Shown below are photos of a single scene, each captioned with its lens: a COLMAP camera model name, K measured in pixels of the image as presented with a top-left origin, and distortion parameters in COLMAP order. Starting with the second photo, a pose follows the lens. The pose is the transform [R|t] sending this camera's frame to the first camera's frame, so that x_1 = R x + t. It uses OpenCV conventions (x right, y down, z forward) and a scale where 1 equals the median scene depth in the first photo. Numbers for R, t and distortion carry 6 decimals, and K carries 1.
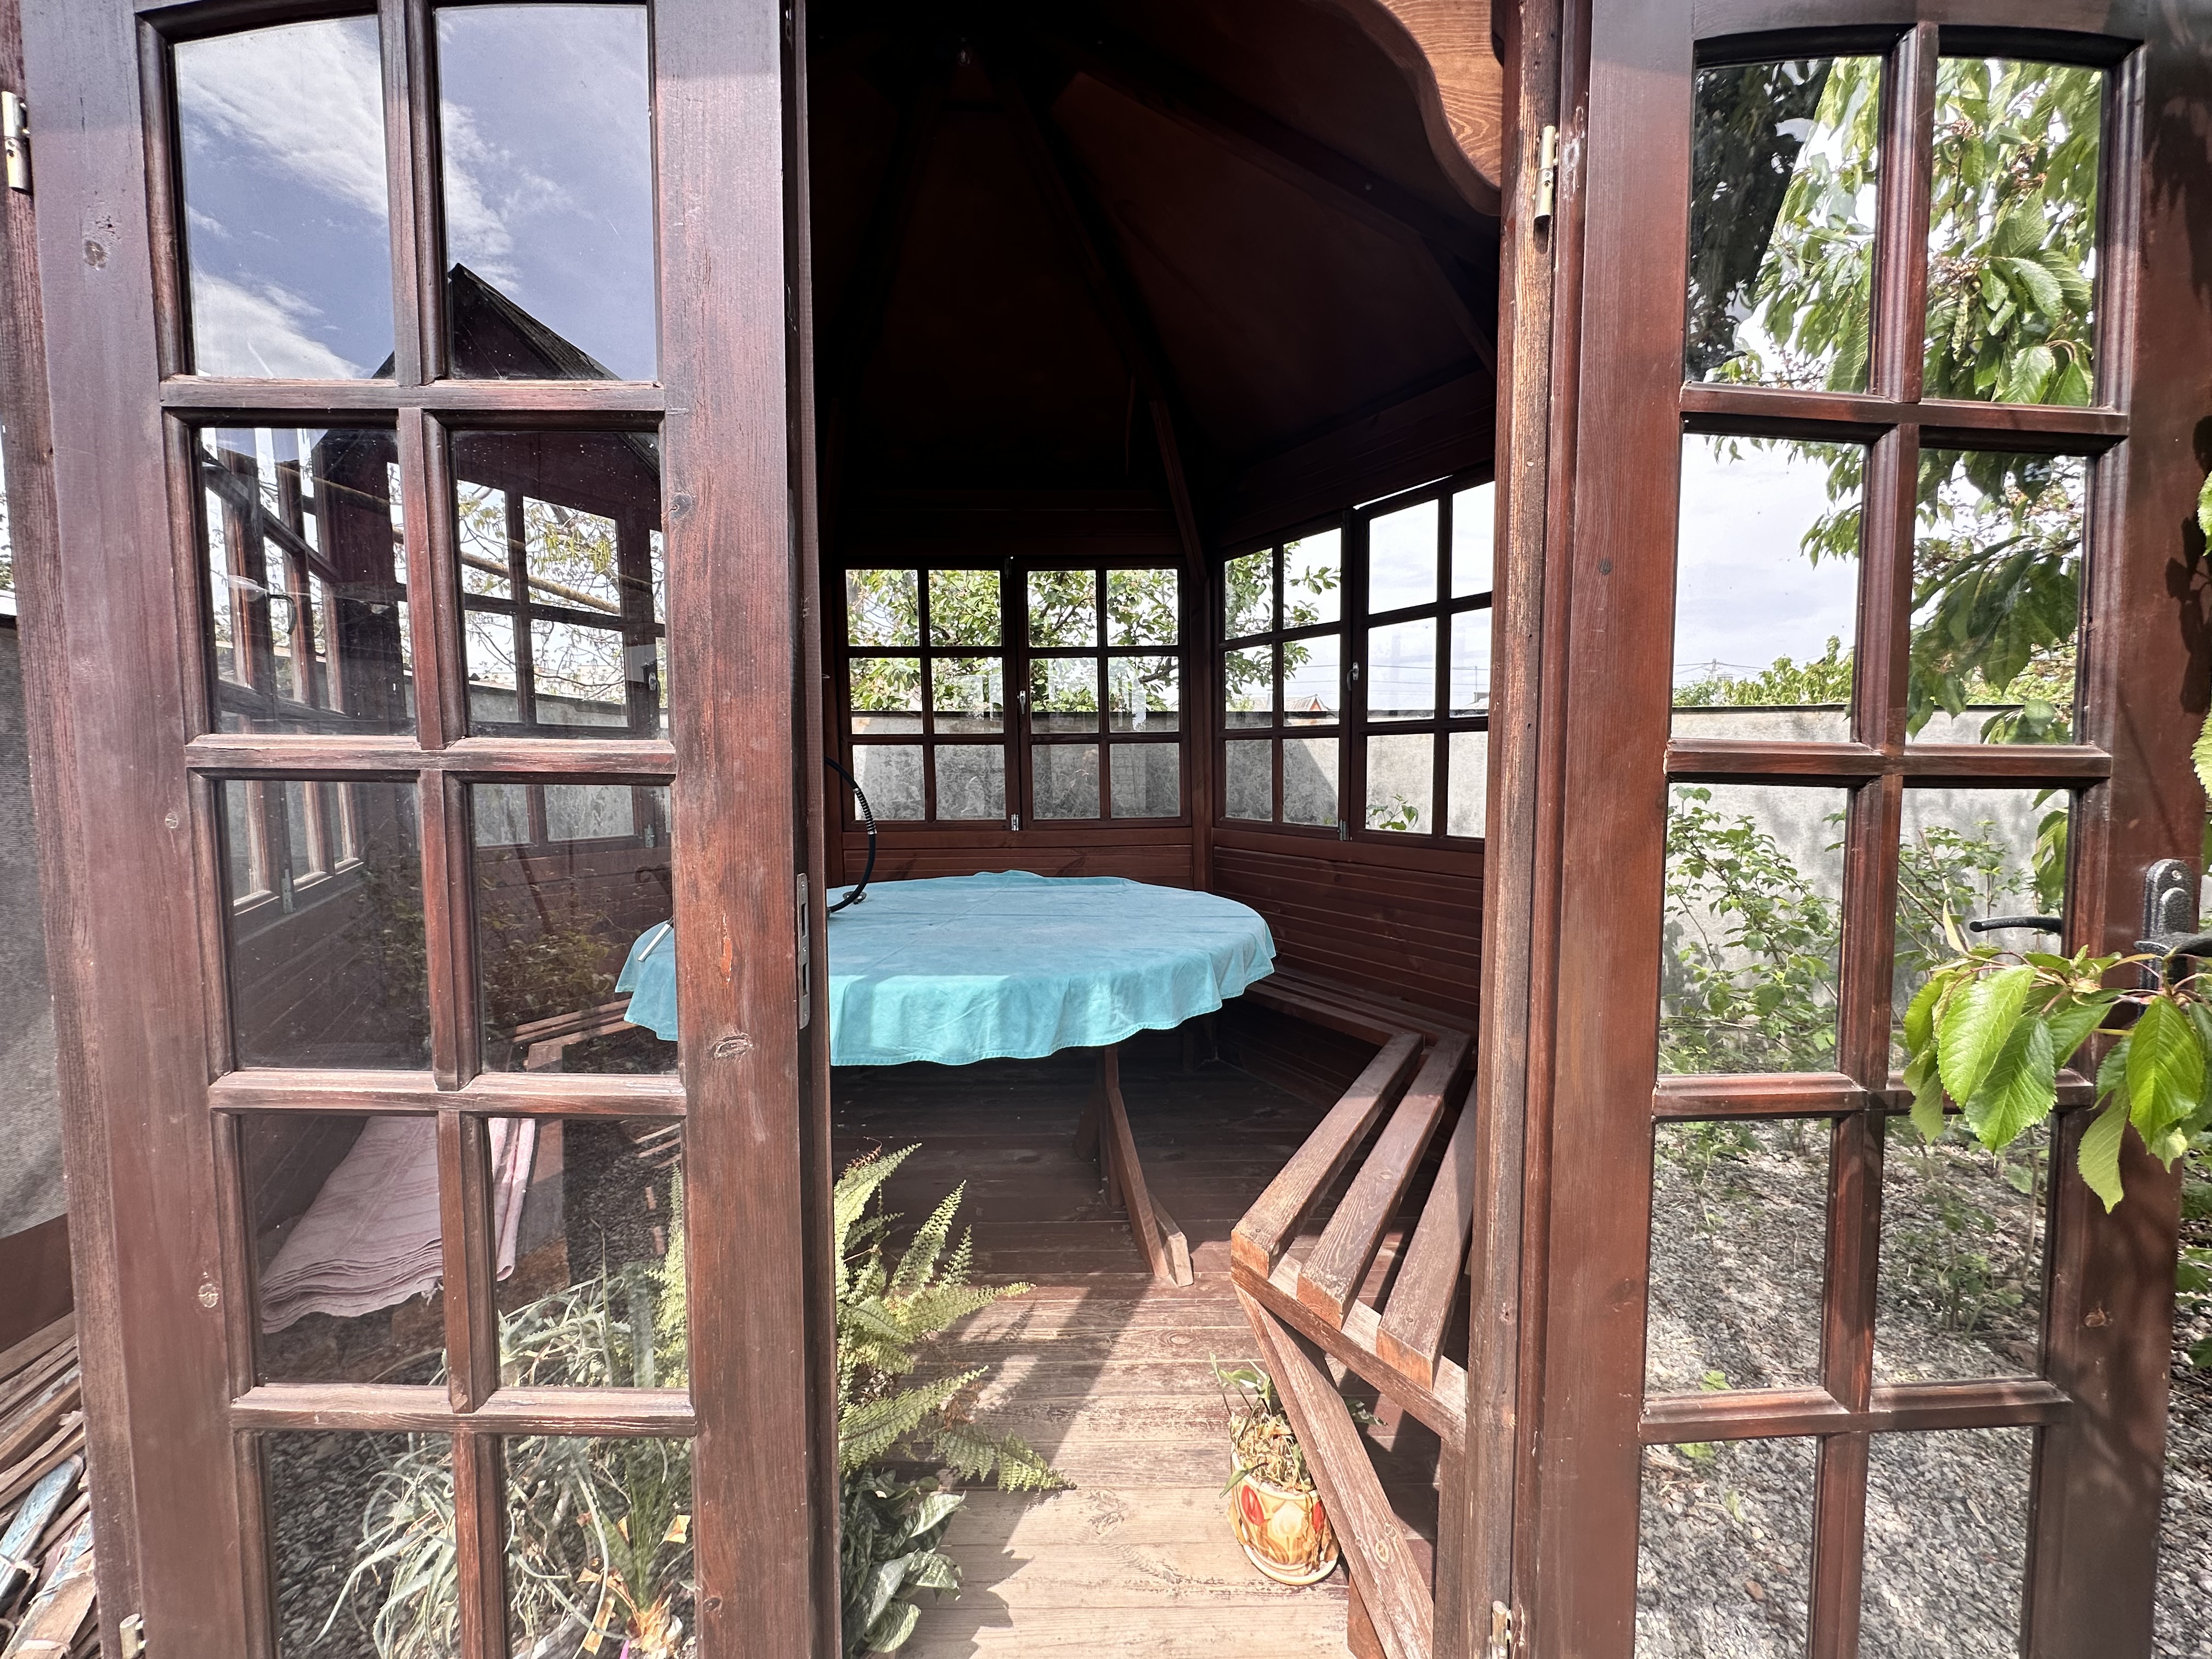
lens RADIAL K [[883.1, 0, 1105.2], [0, 883.1, 833.5], [0, 0, 1]] dist [-0.001253, 0.000103]
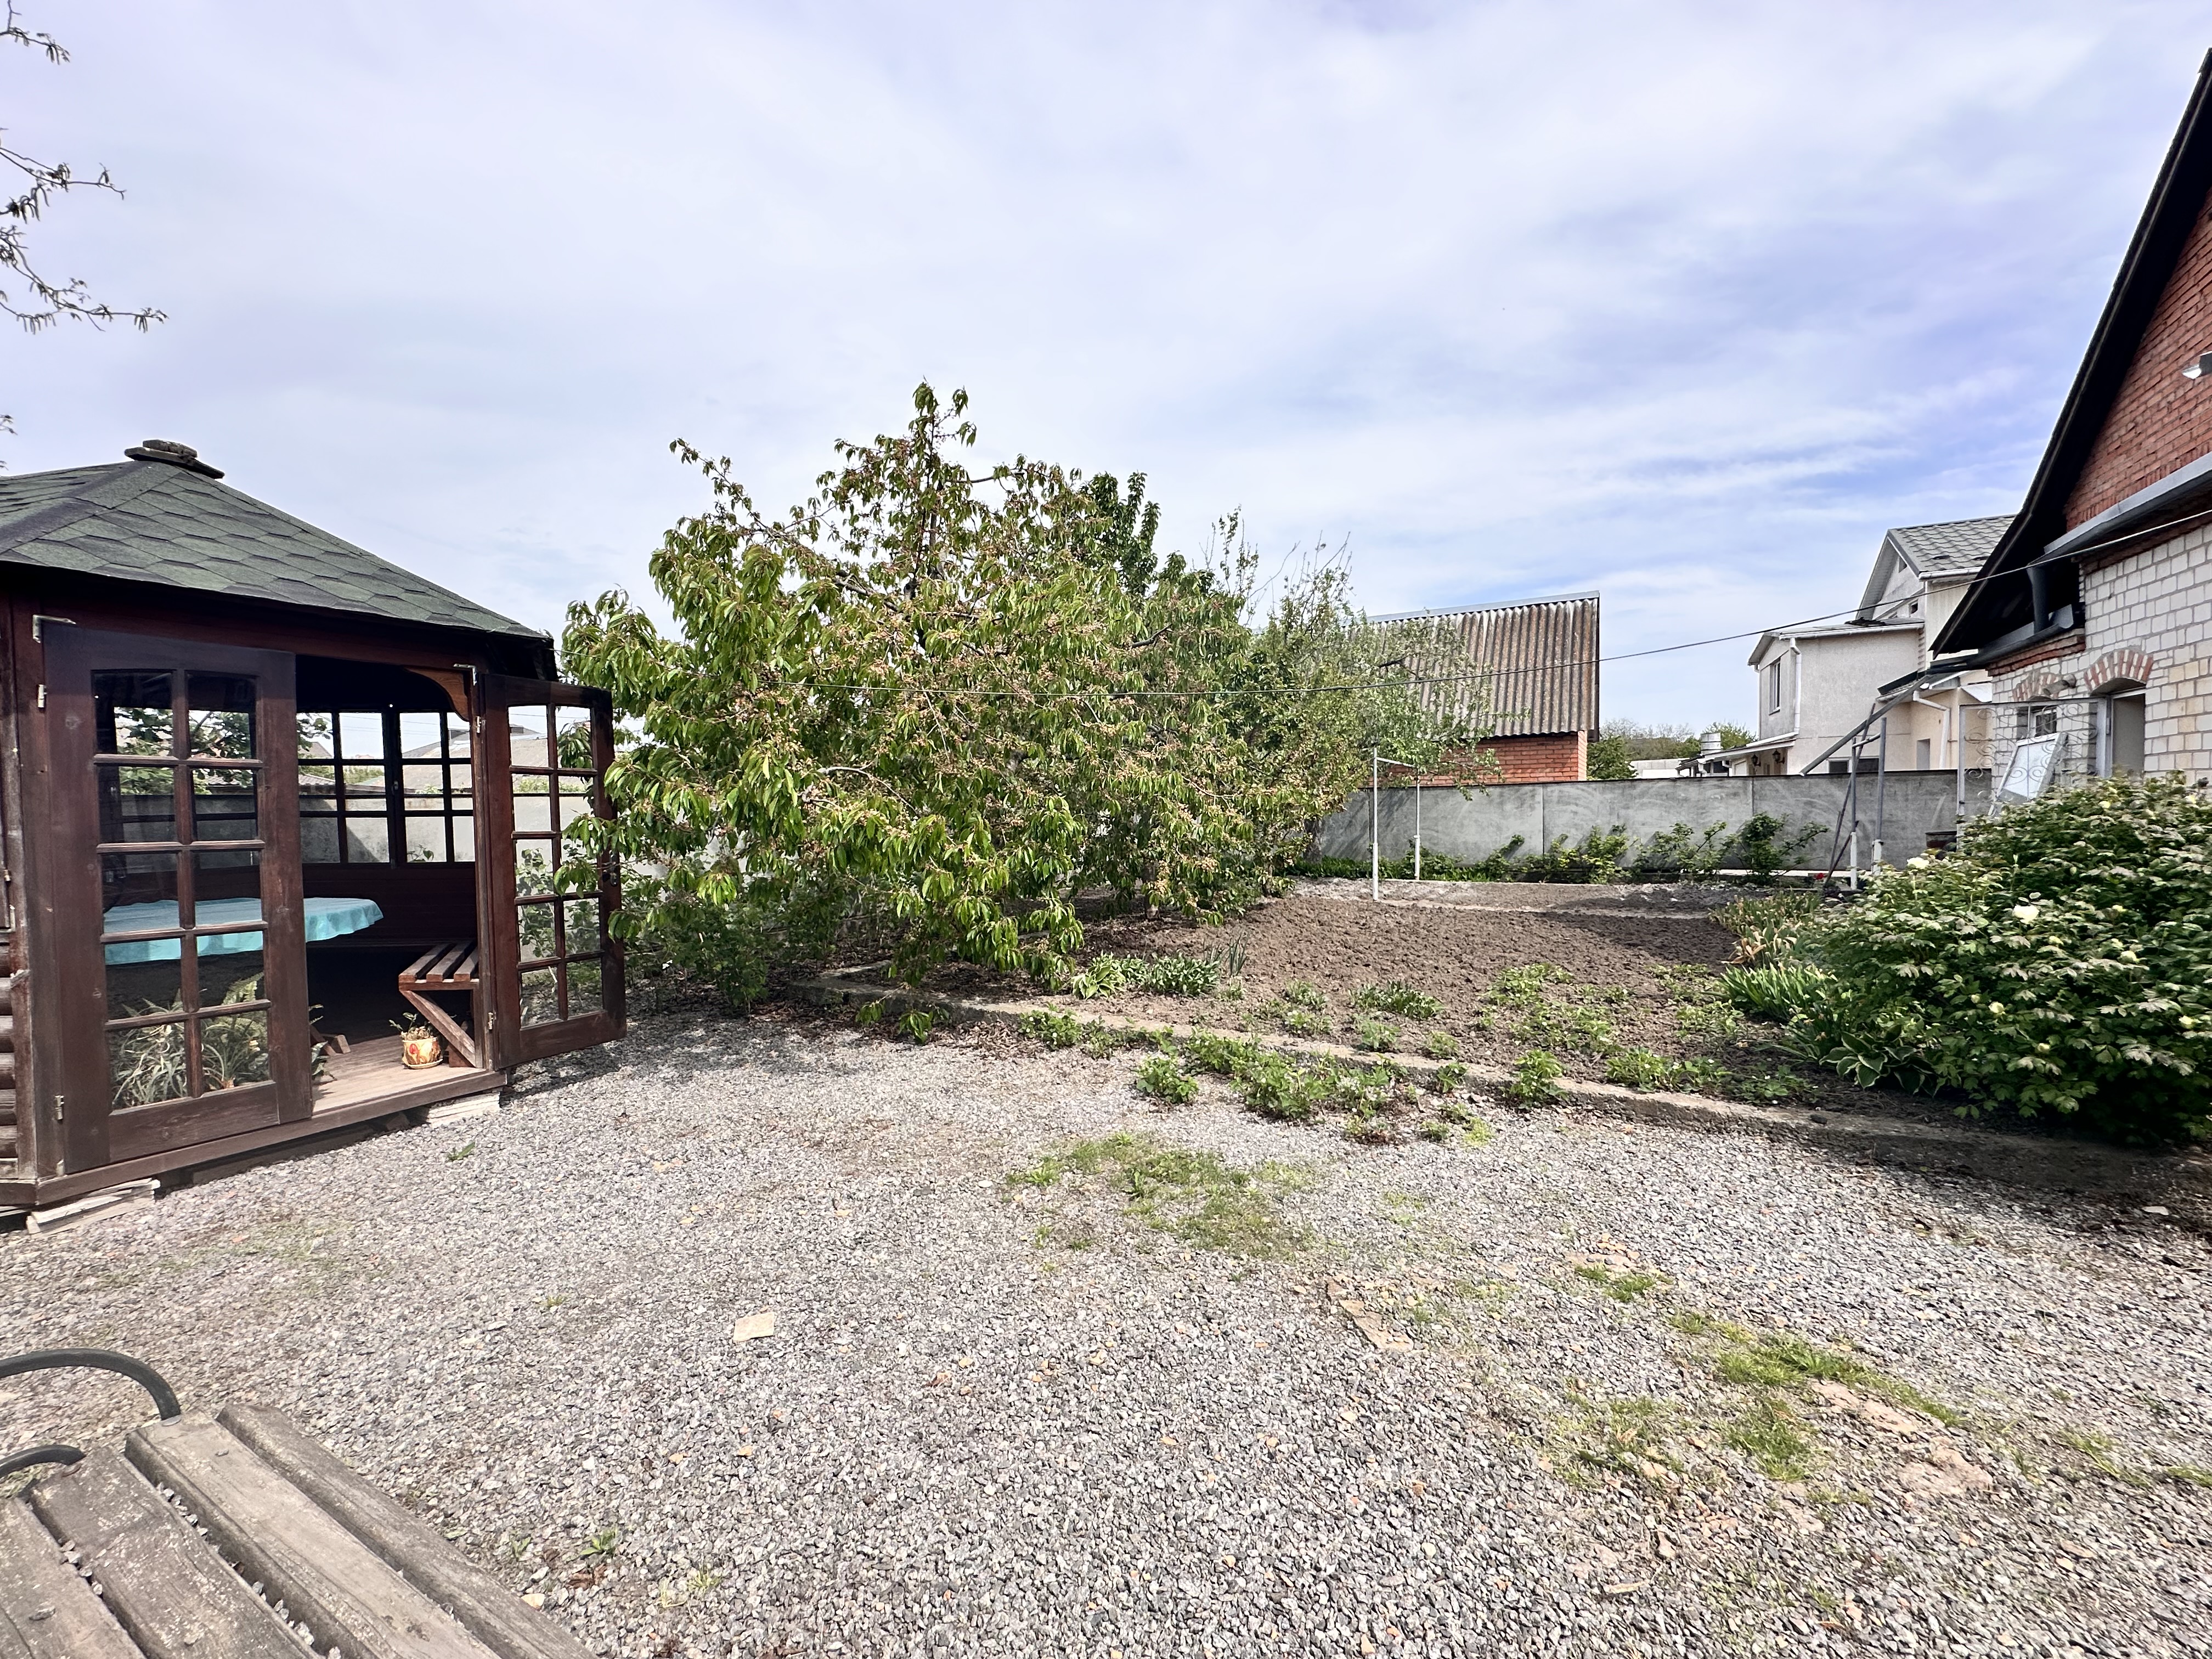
lens RADIAL K [[883.1, 0, 1105.2], [0, 883.1, 833.5], [0, 0, 1]] dist [-0.001253, 0.000103]
pose [[0.528053, -0.043603, 0.848091, -0.569579], [0.075967, 0.997102, 0.003964, 0.043549], [-0.845806, 0.062334, 0.529836, -1.414273]]
